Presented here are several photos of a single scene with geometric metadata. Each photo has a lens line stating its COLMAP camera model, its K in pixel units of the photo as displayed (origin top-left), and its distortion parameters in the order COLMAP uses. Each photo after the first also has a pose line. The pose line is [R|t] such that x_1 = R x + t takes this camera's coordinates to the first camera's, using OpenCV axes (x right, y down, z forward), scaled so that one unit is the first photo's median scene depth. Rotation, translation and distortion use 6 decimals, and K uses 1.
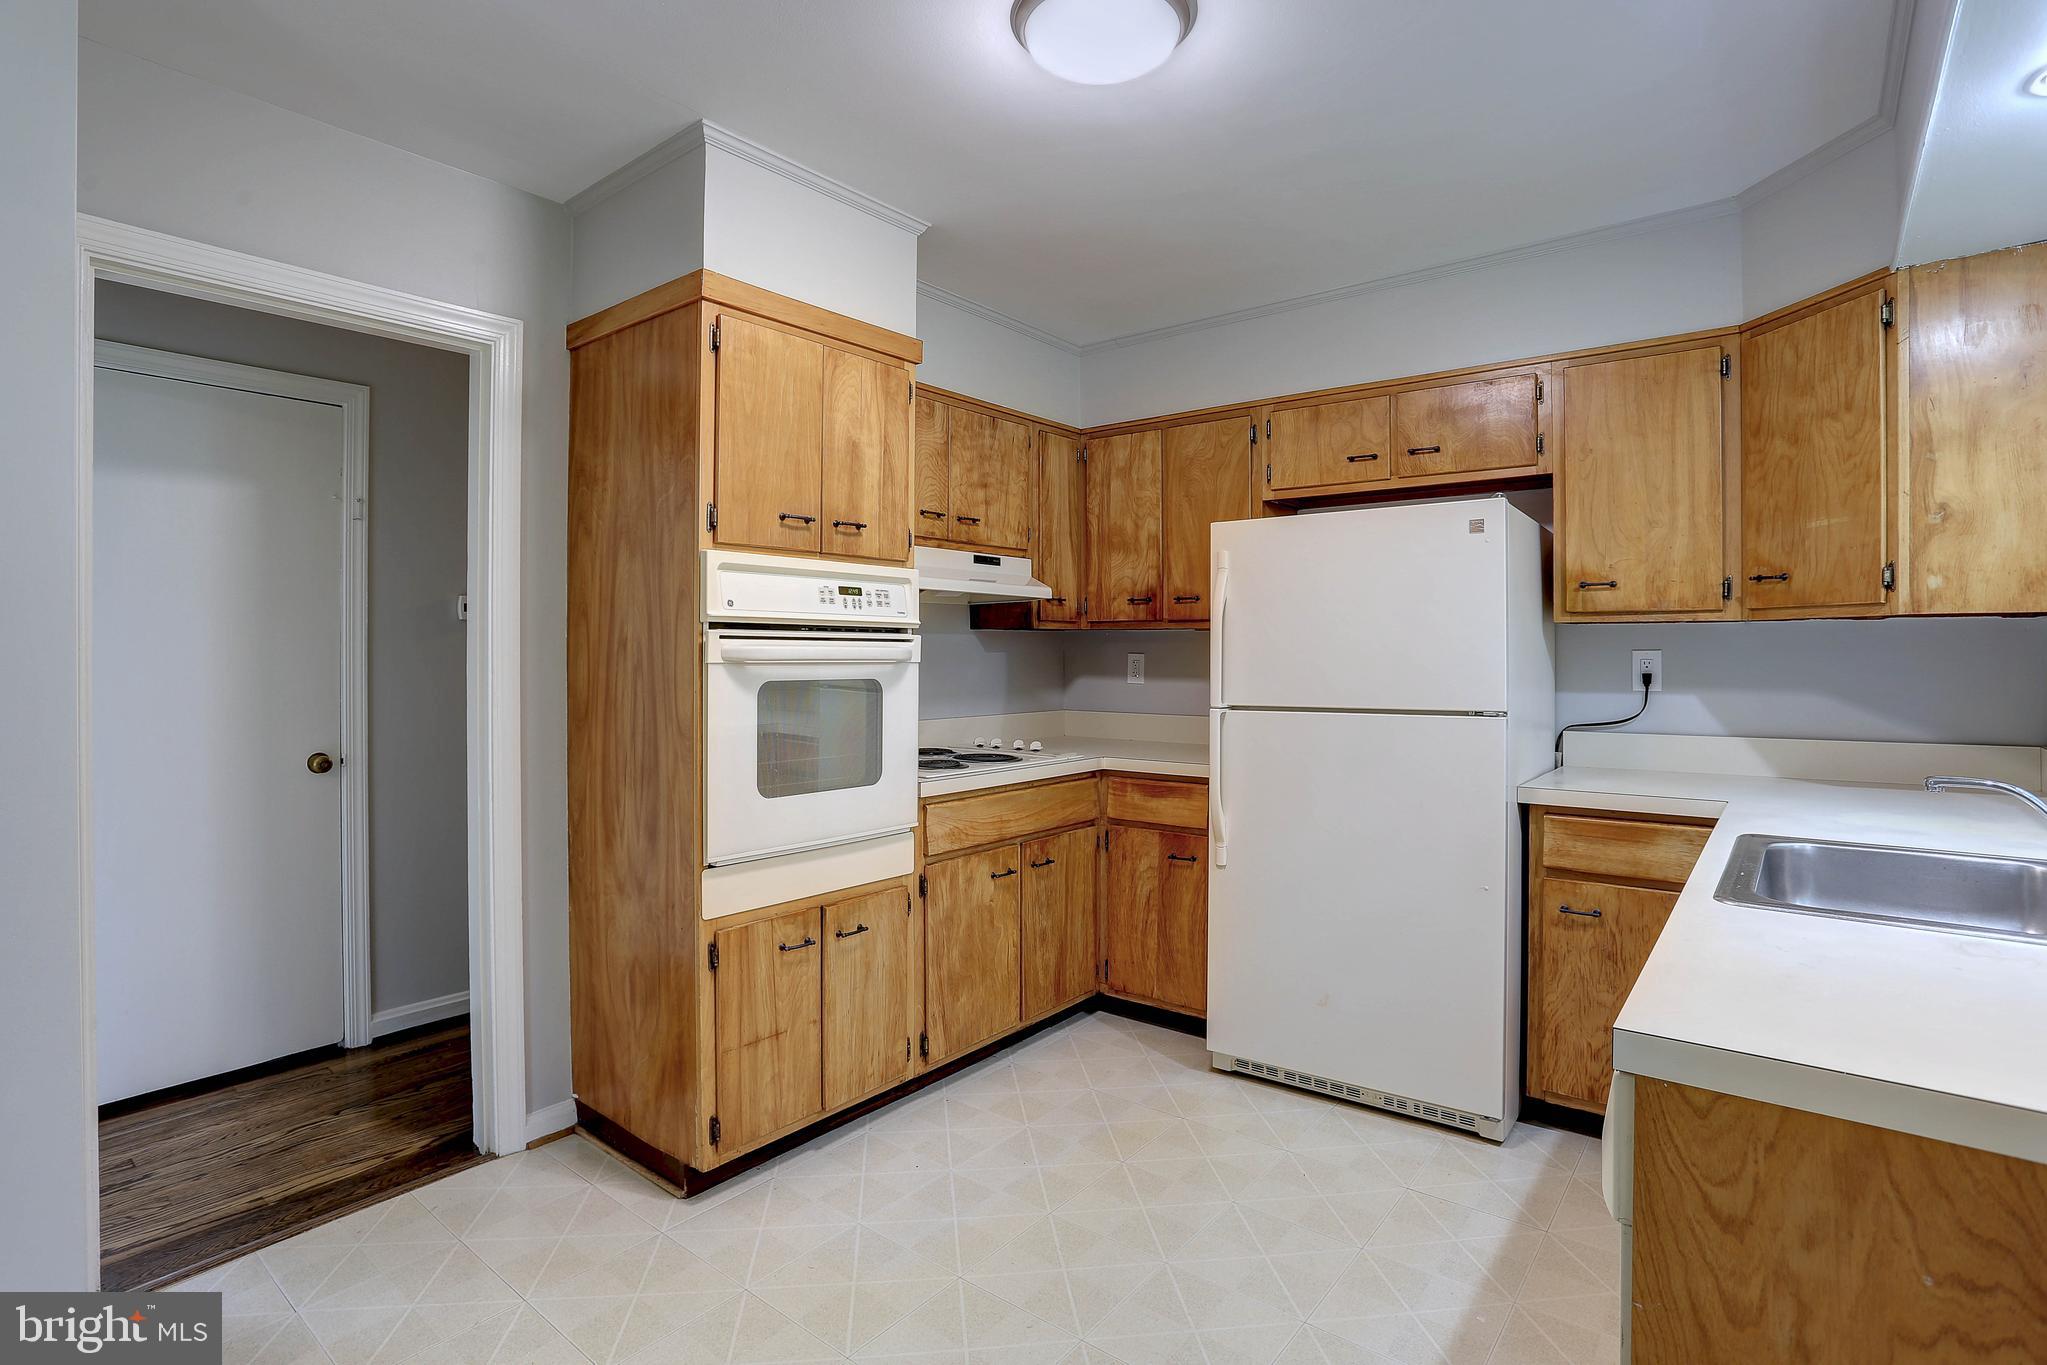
lens RADIAL K [[1025.3, 0, 1021.1], [0, 1025.3, 658.7], [0, 0, 1]] dist [-0.082521, 0.037023]
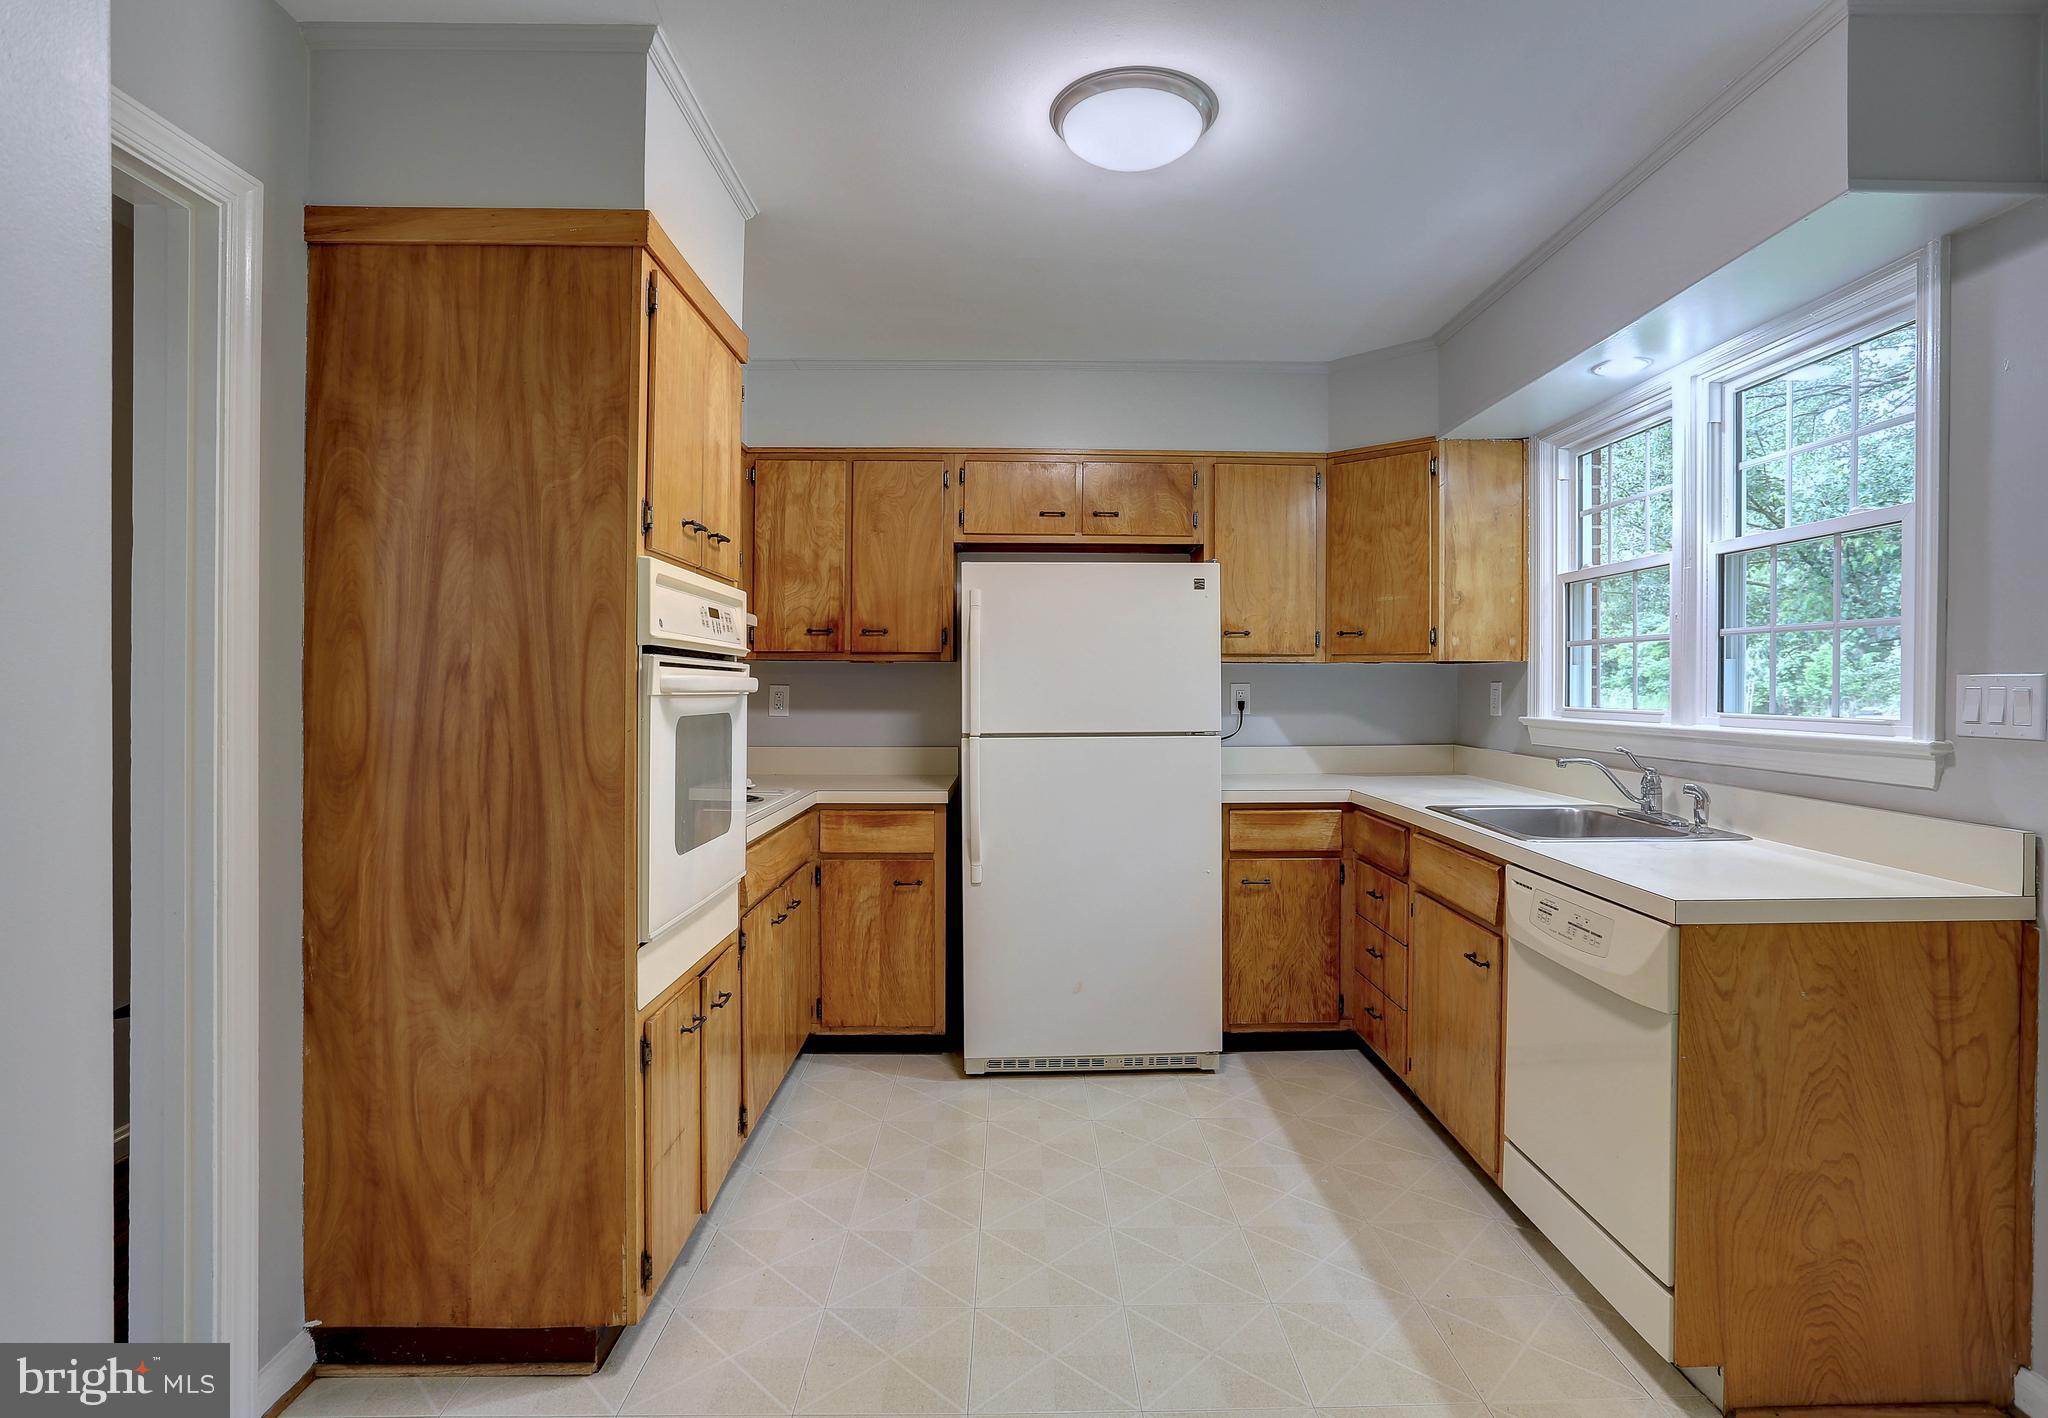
lens RADIAL K [[1052.5, 0, 1031.6], [0, 1052.5, 692.8], [0, 0, 1]] dist [-0.077788, 0.052118]
pose [[0.755899, -0.002163, 0.654685, -0.553279], [0.000976, 0.999997, 0.002178, 0.000639], [-0.654688, -0.001007, 0.755899, 0.146053]]
